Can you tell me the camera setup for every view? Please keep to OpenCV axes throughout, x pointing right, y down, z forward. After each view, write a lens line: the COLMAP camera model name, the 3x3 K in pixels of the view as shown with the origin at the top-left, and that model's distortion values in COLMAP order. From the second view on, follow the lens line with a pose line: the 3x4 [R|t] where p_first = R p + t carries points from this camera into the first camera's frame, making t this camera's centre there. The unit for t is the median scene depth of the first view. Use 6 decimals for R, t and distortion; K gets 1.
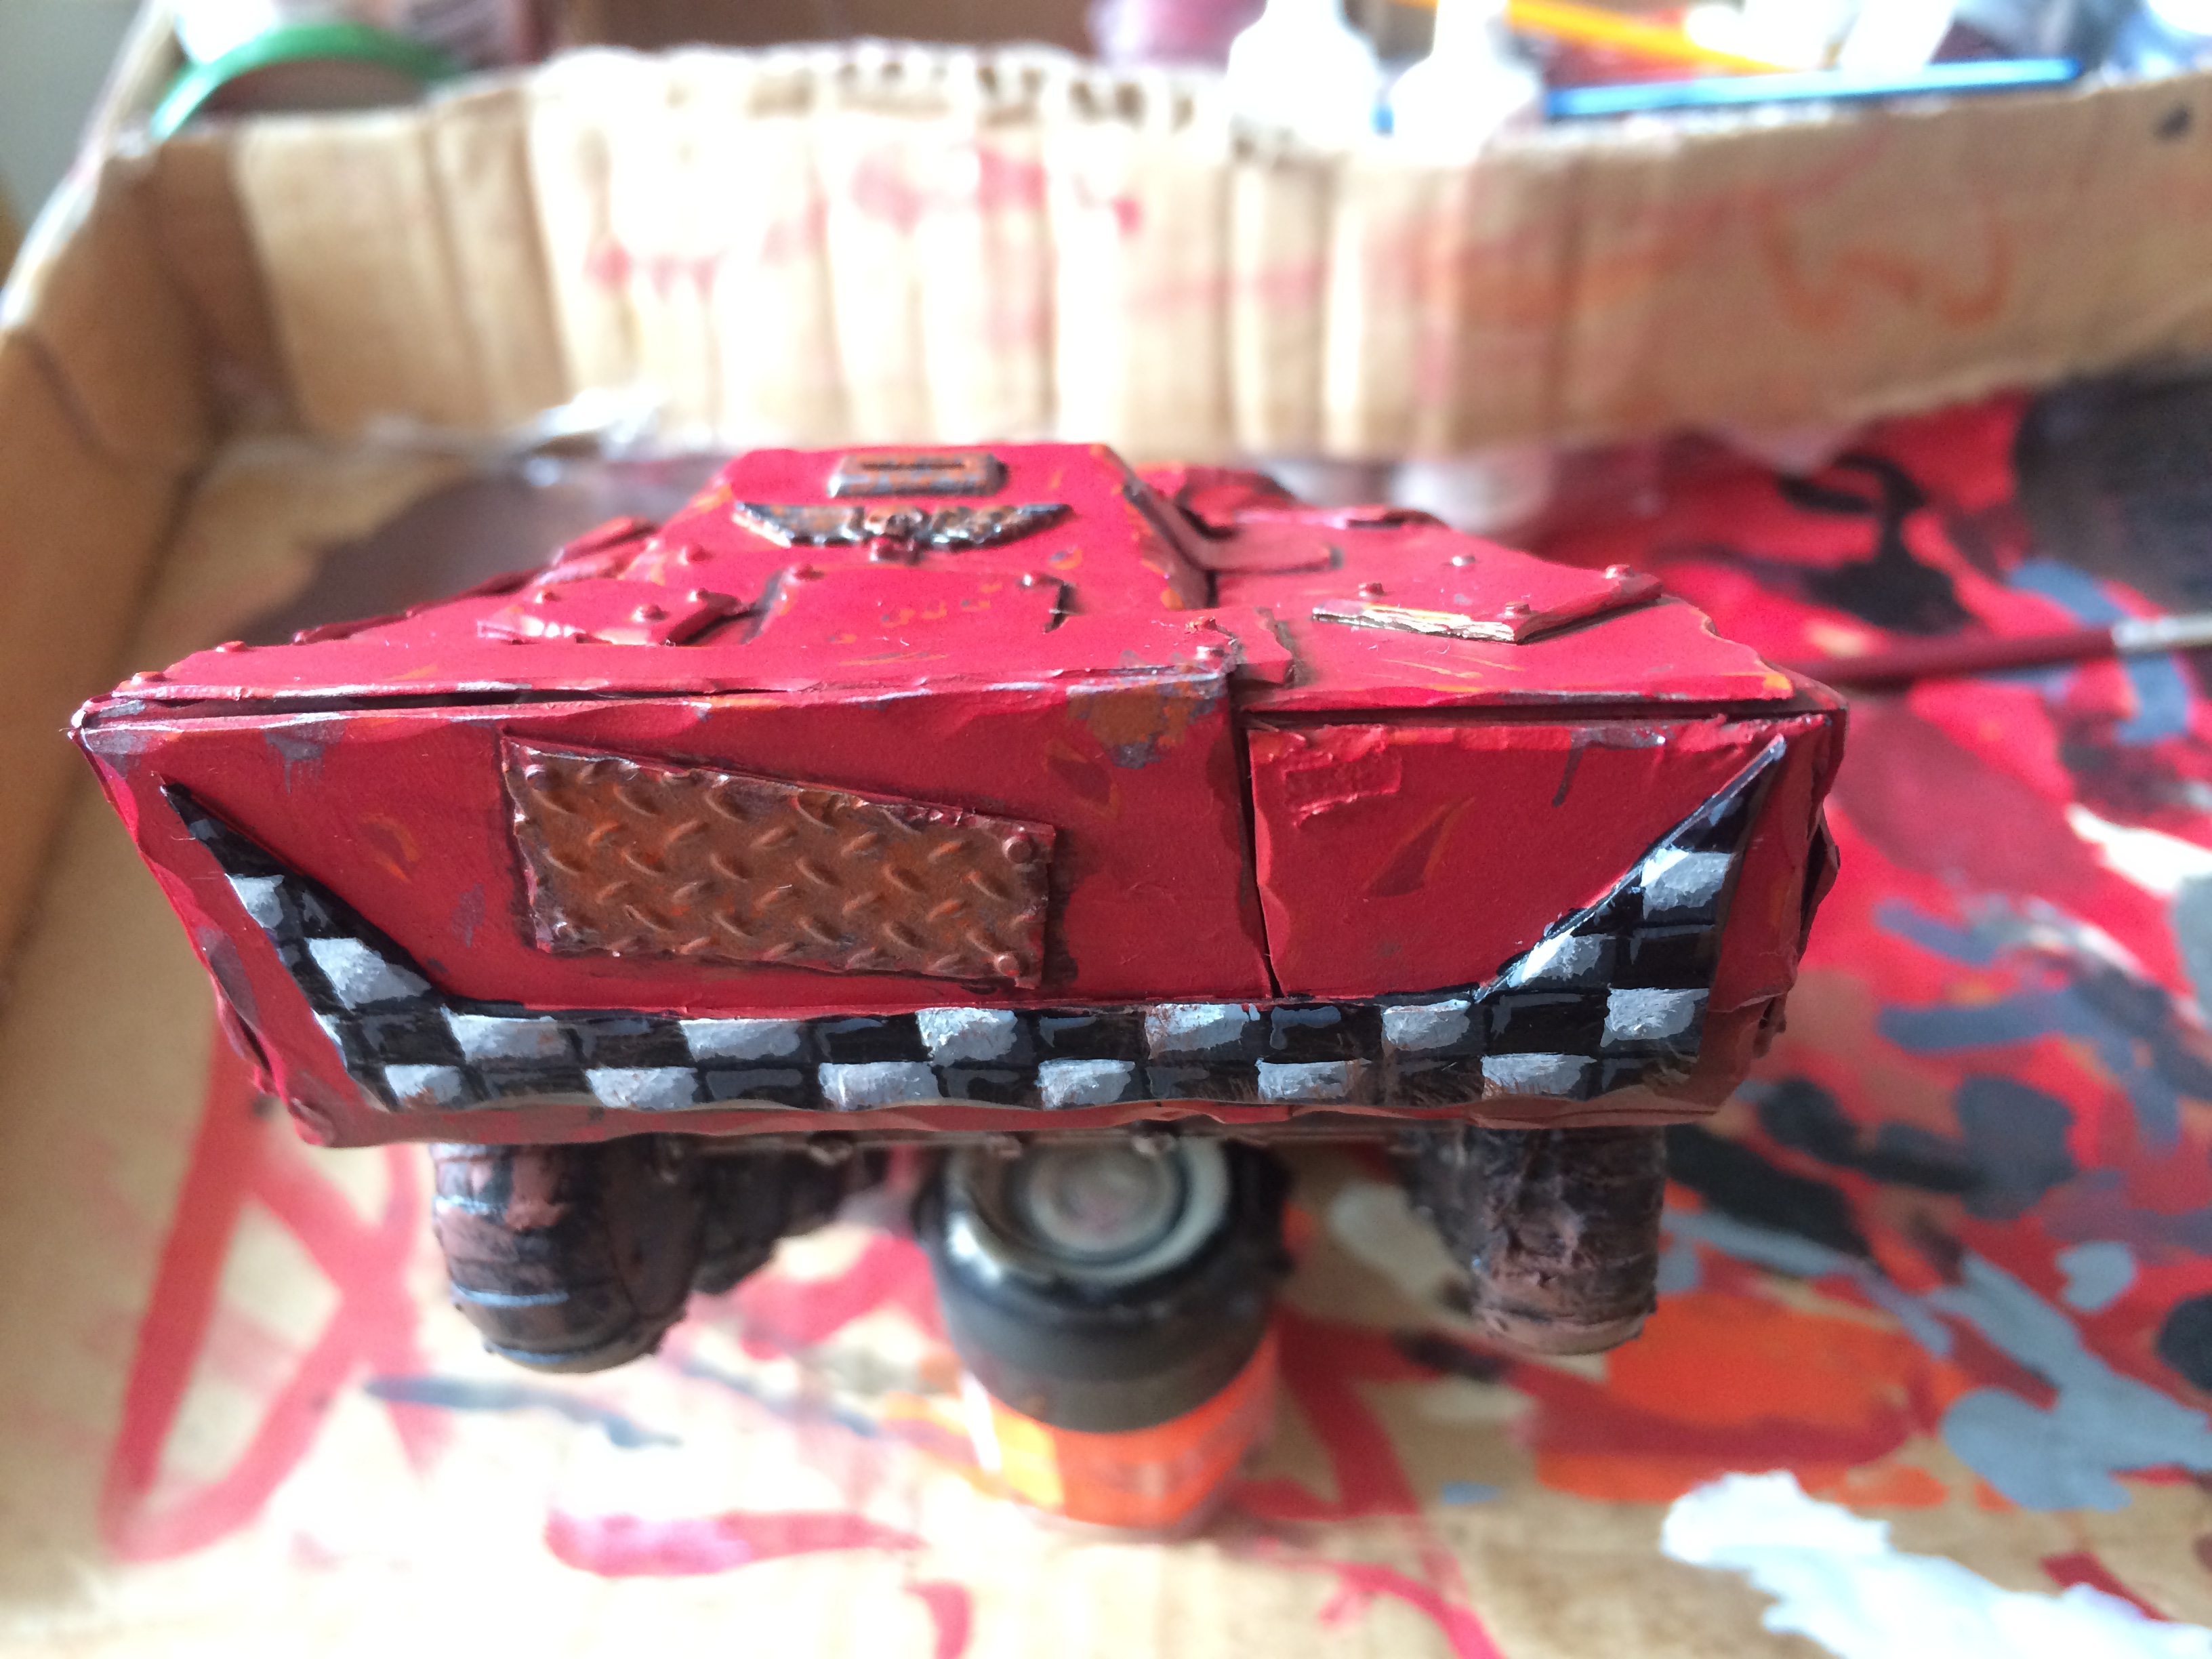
lens RADIAL K [[1944.2, 0, 1072.7], [0, 1944.2, 828.1], [0, 0, 1]] dist [0.055855, -0.141727]
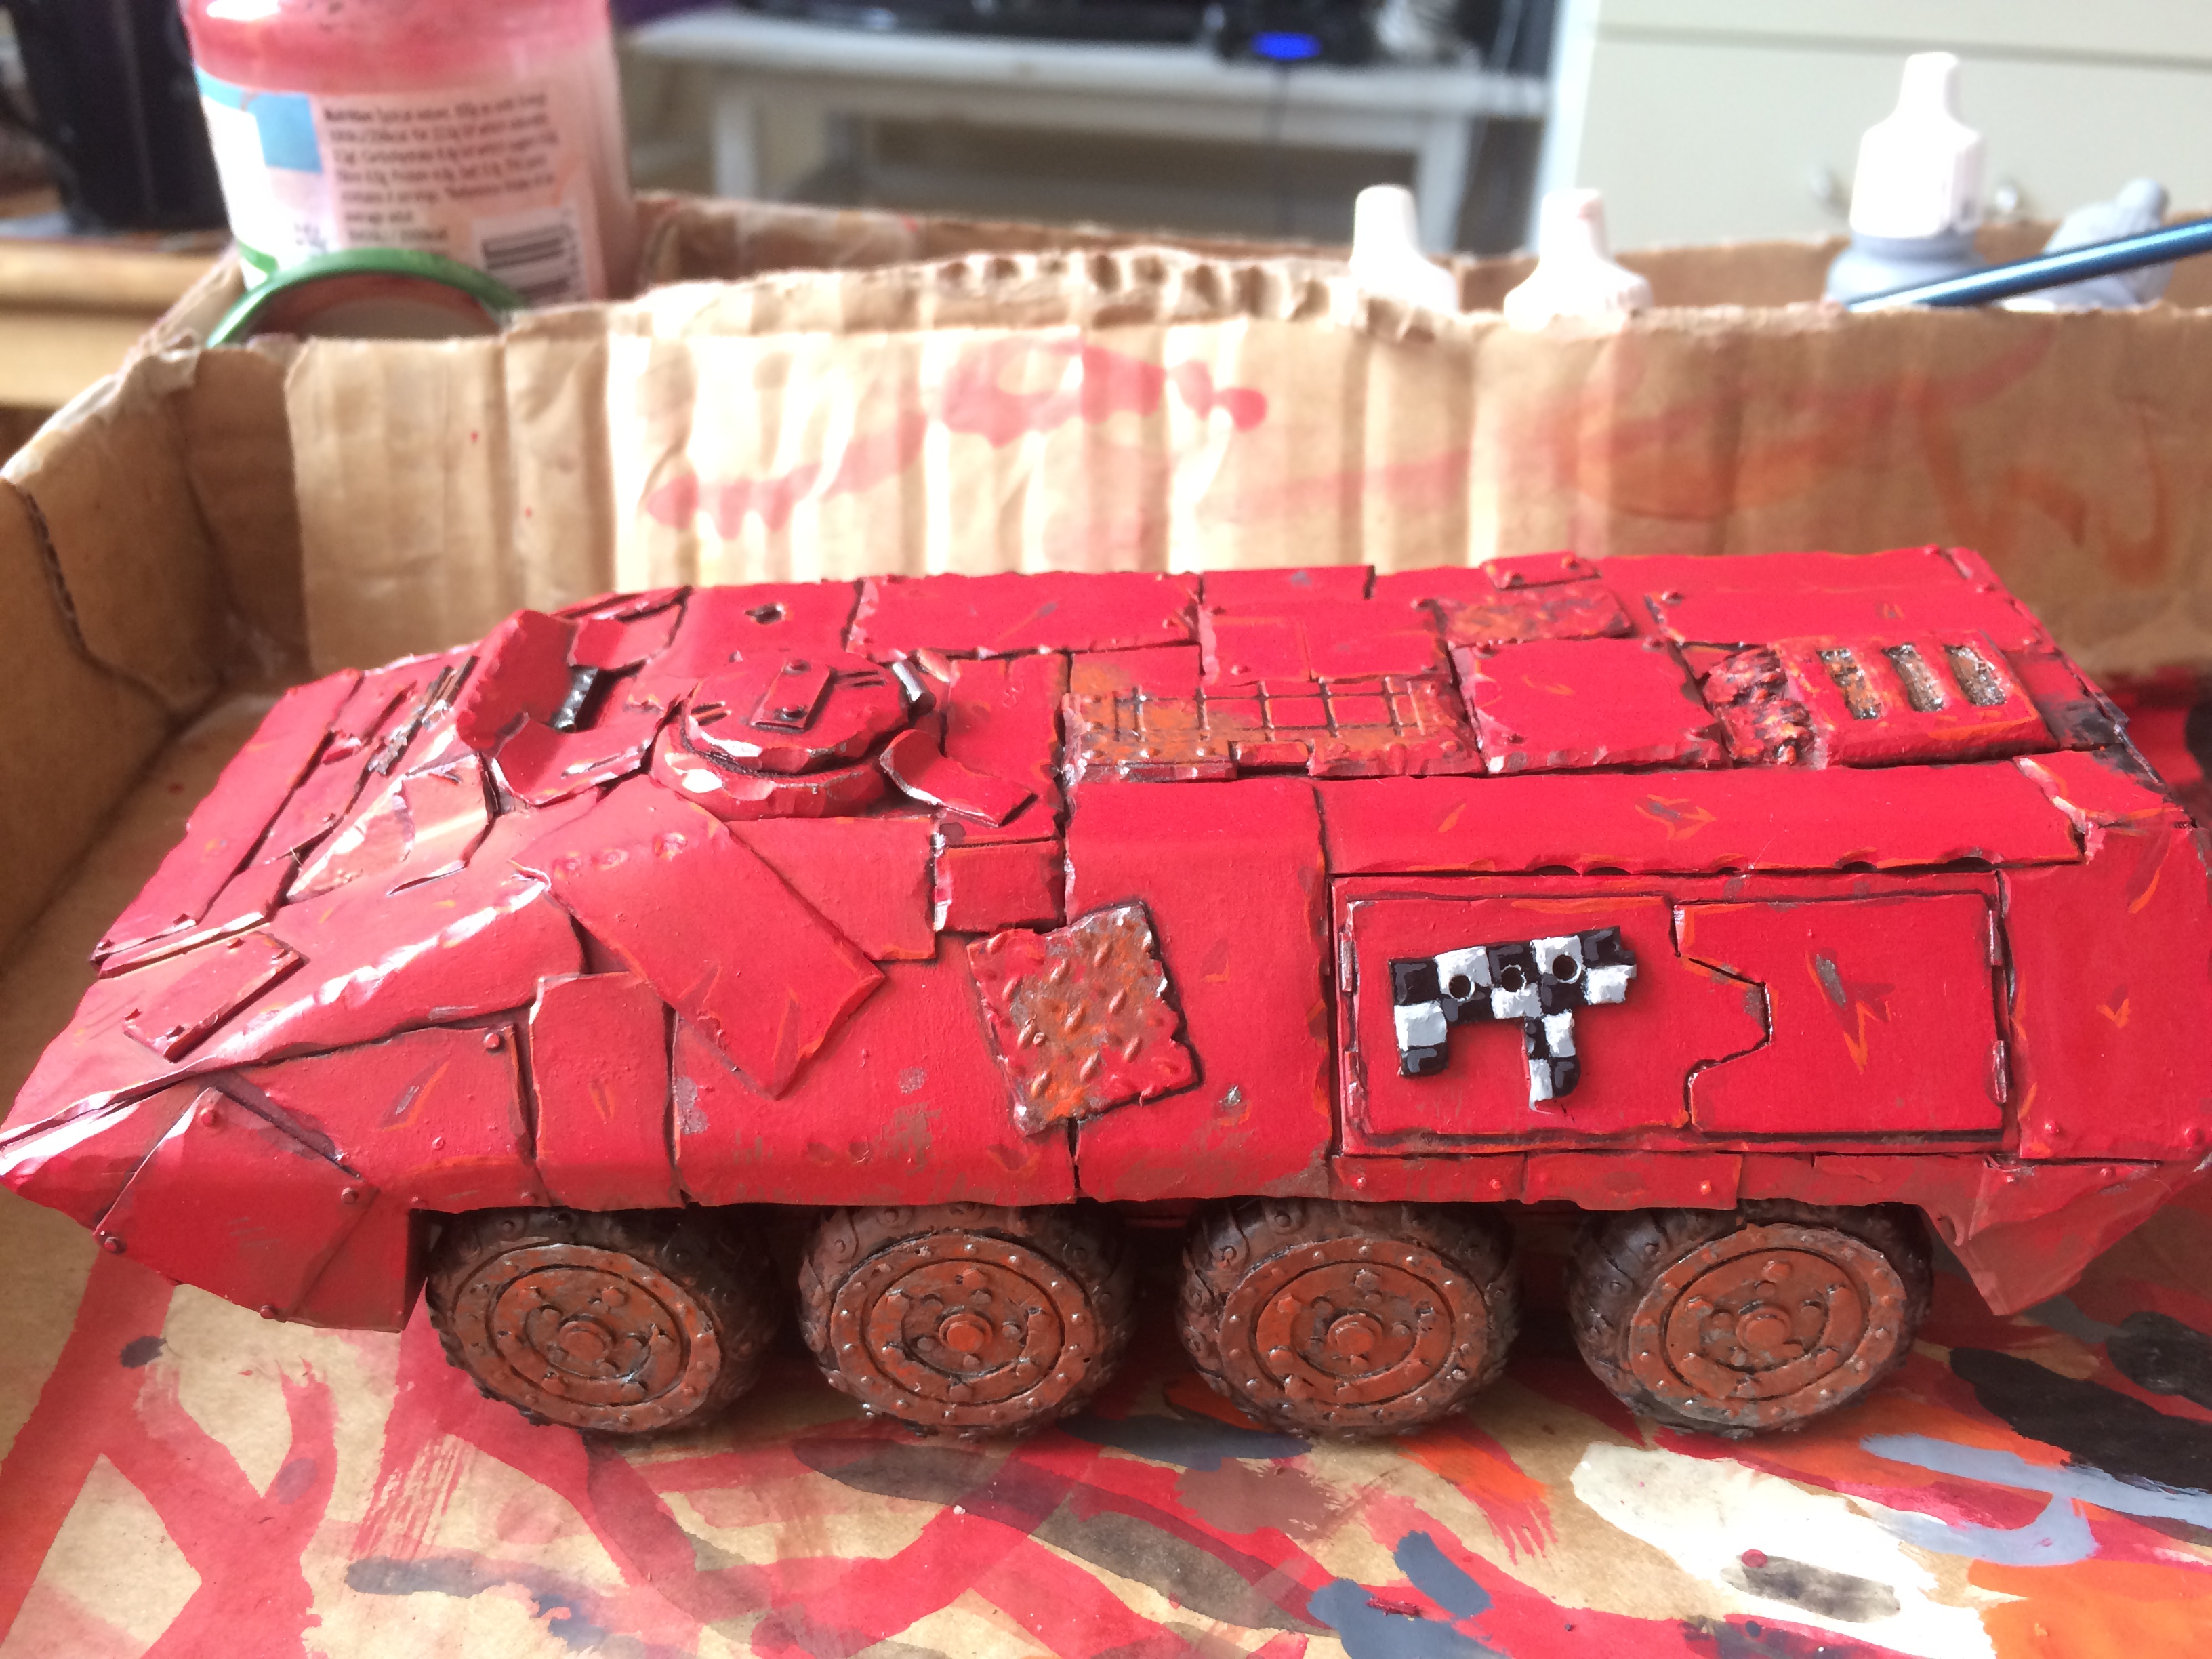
lens RADIAL K [[1944.2, 0, 1072.7], [0, 1944.2, 828.1], [0, 0, 1]] dist [0.055855, -0.141727]
pose [[0.999340, 0.023297, 0.027866, -0.076952], [-0.011392, 0.929519, -0.368597, 0.216338], [-0.034490, 0.368036, 0.929171, 0.206017]]
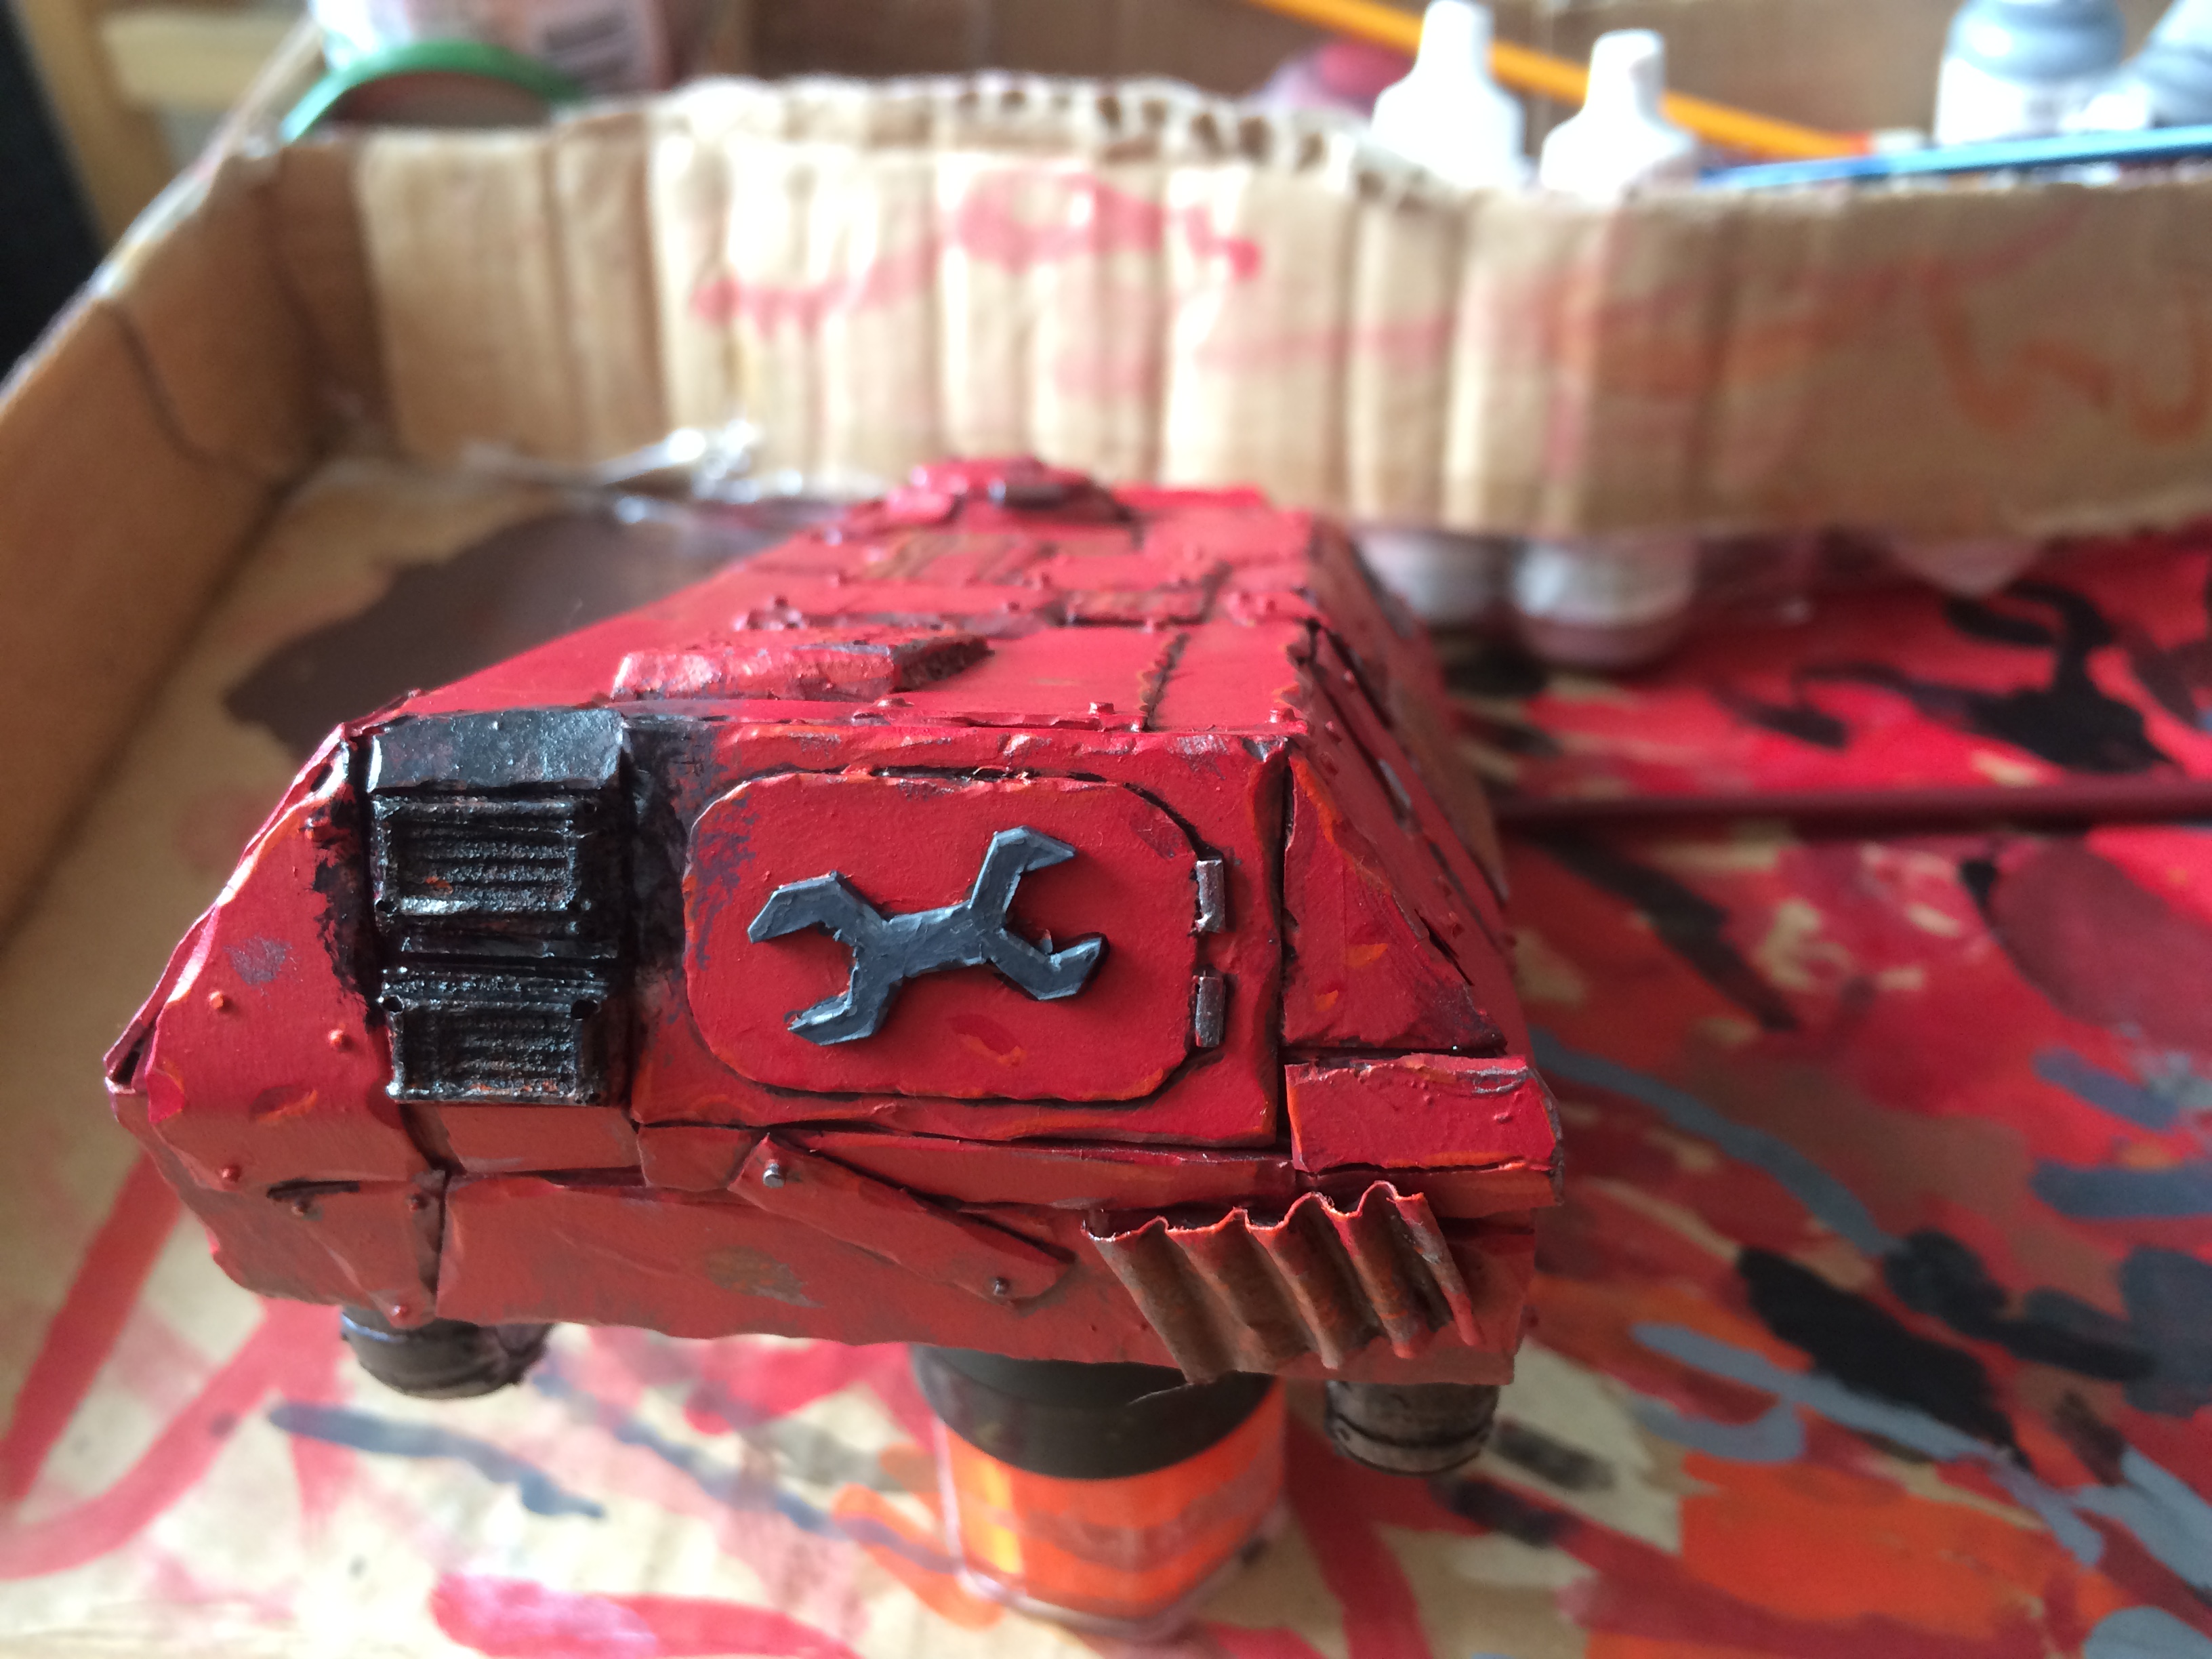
lens RADIAL K [[1944.2, 0, 1072.7], [0, 1944.2, 828.1], [0, 0, 1]] dist [0.055855, -0.141727]
pose [[0.993146, 0.080683, -0.084560, 0.046708], [-0.089833, 0.989789, -0.110671, 0.070662], [0.074768, 0.117509, 0.990253, 0.088223]]
